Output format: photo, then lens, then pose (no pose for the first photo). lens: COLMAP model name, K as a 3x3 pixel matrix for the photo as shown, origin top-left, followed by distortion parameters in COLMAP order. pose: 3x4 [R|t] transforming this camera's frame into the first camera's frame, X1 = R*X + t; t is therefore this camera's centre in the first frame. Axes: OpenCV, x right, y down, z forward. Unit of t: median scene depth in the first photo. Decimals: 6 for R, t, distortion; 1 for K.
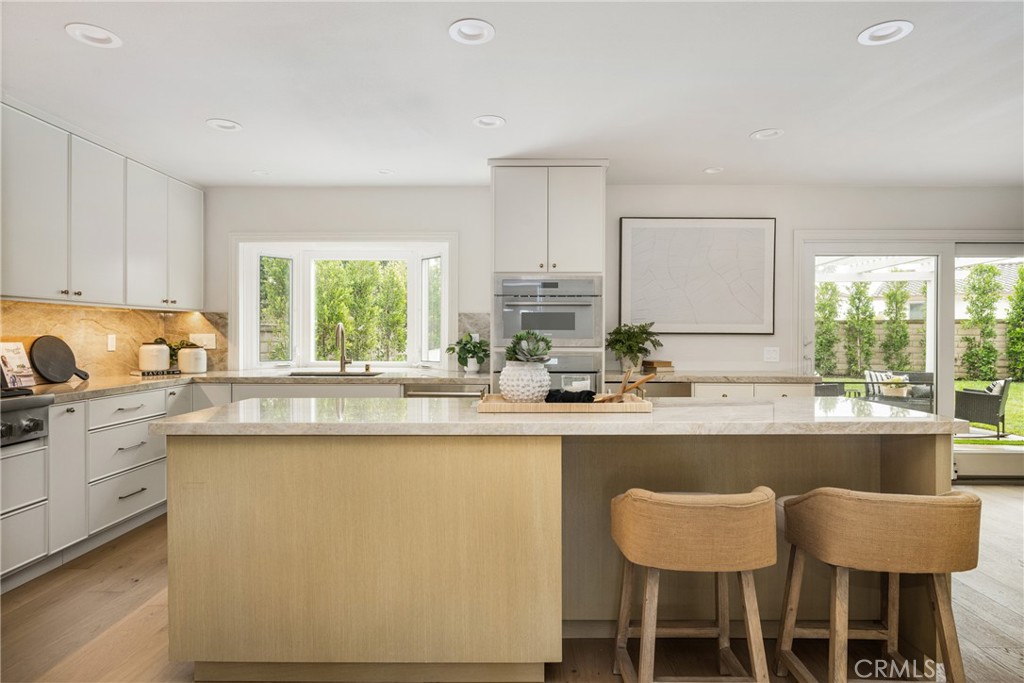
lens RADIAL K [[549.9, 0, 512.4], [0, 549.9, 338.6], [0, 0, 1]] dist [-0.002481, 0.001000]
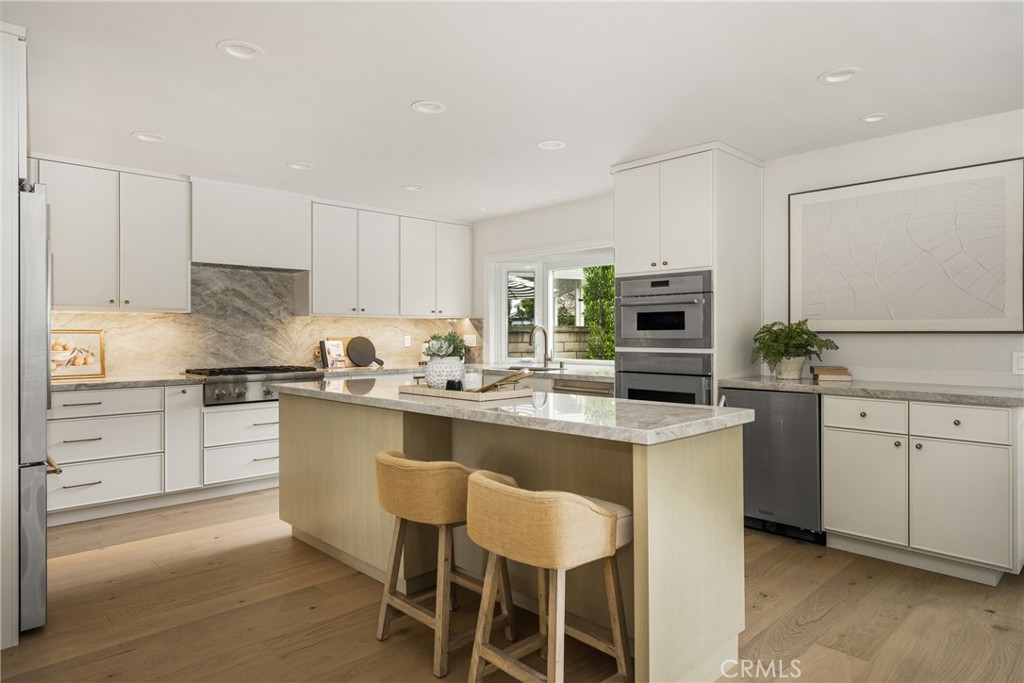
lens RADIAL K [[602.7, 0, 525.4], [0, 602.7, 334.0], [0, 0, 1]] dist [-0.008503, 0.005690]
pose [[0.715822, -0.004385, -0.698269, 0.544781], [-0.001311, 0.999970, -0.007624, -0.000015], [0.698282, 0.006373, 0.715795, 0.062755]]
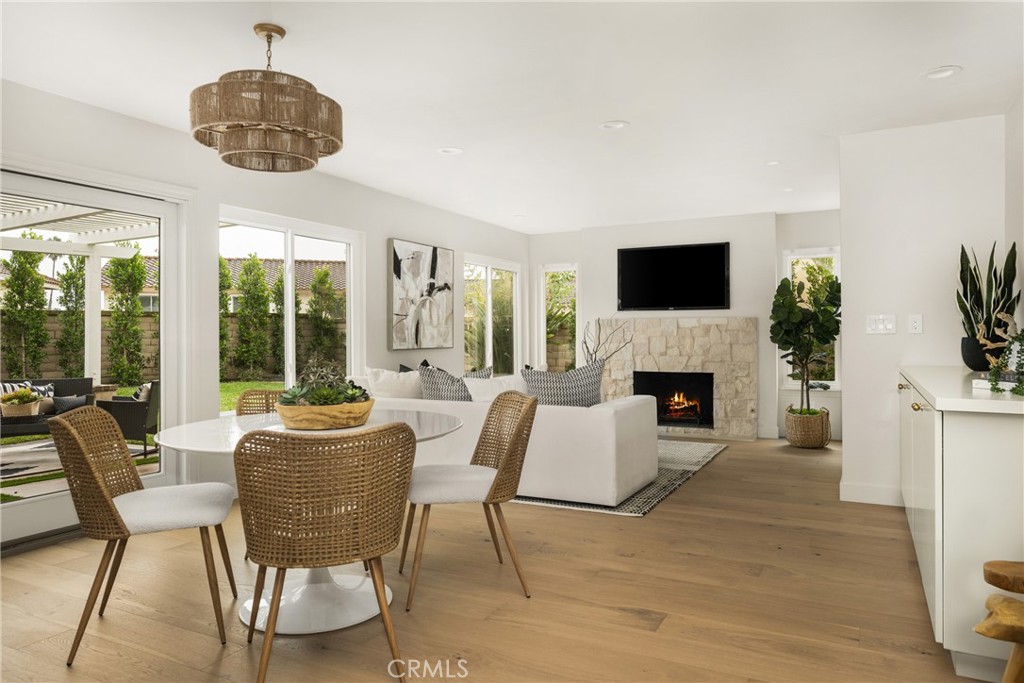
lens RADIAL K [[679.8, 0, 520.7], [0, 679.8, 332.1], [0, 0, 1]] dist [-0.018544, 0.000879]
pose [[0.442761, -0.002772, 0.896635, 0.409166], [0.013768, 0.999898, -0.003707, 0.021471], [-0.896534, 0.013986, 0.442754, 0.120242]]
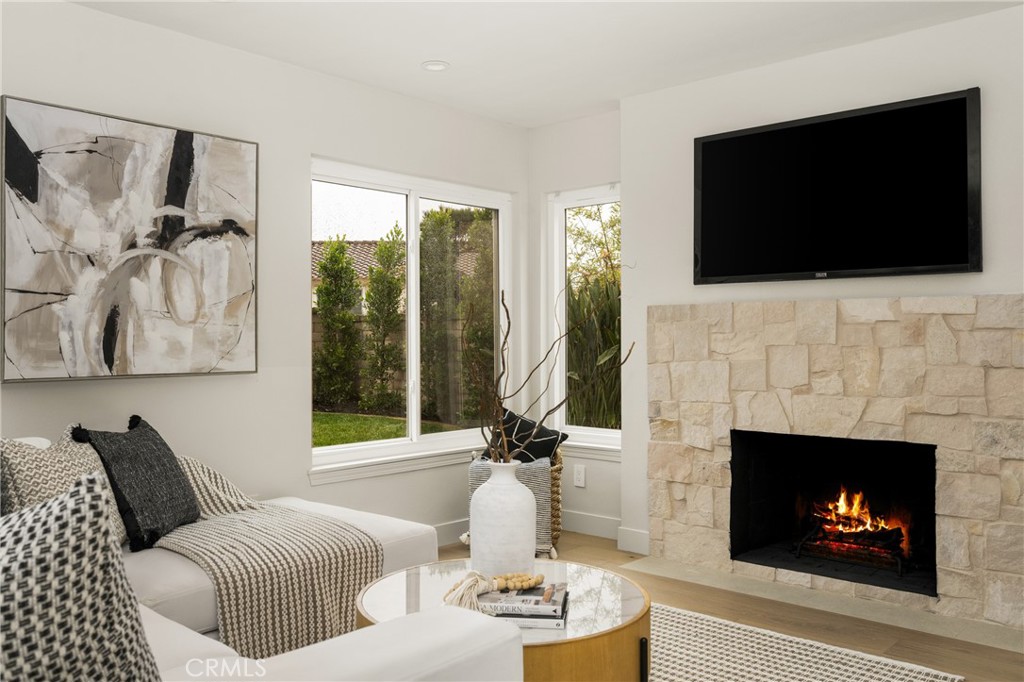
lens RADIAL K [[811.9, 0, 537.7], [0, 811.9, 323.7], [0, 0, 1]] dist [-0.009050, -0.007528]
pose [[0.655390, 0.008260, 0.755246, 1.246631], [0.013776, 0.999643, -0.022887, 0.023741], [-0.755165, 0.025404, 0.655042, 0.215370]]
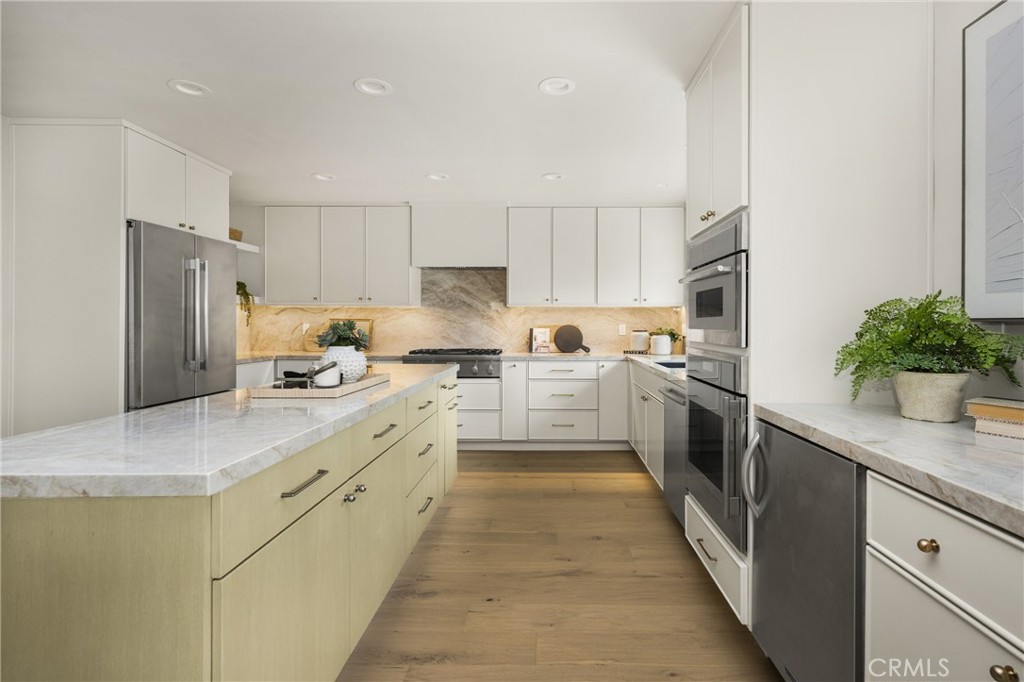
lens RADIAL K [[494.4, 0, 552.7], [0, 494.4, 321.1], [0, 0, 1]] dist [0.000673, -0.001154]
pose [[0.030886, -0.005593, -0.999507, 0.535930], [-0.011058, 0.999921, -0.005937, -0.005694], [0.999462, 0.011236, 0.030822, 0.680778]]
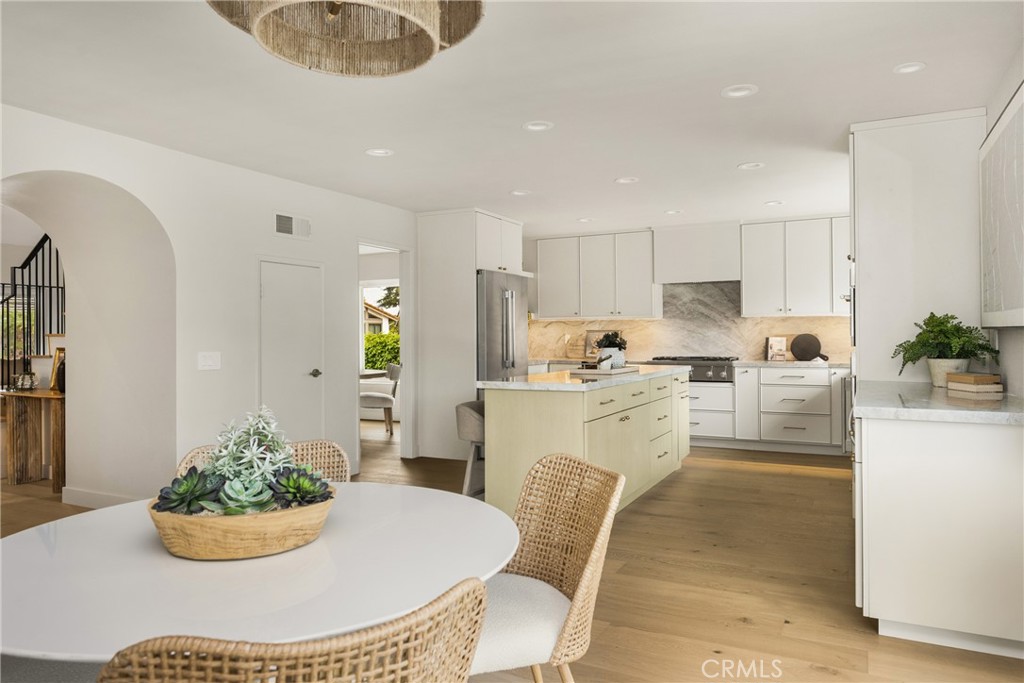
lens RADIAL K [[679.8, 0, 519.8], [0, 679.8, 339.7], [0, 0, 1]] dist [-0.018544, 0.000879]
pose [[-0.433517, 0.008349, -0.901107, 1.130336], [-0.001385, 0.999950, 0.009932, -0.005086], [0.901144, 0.005554, -0.433484, 0.840611]]
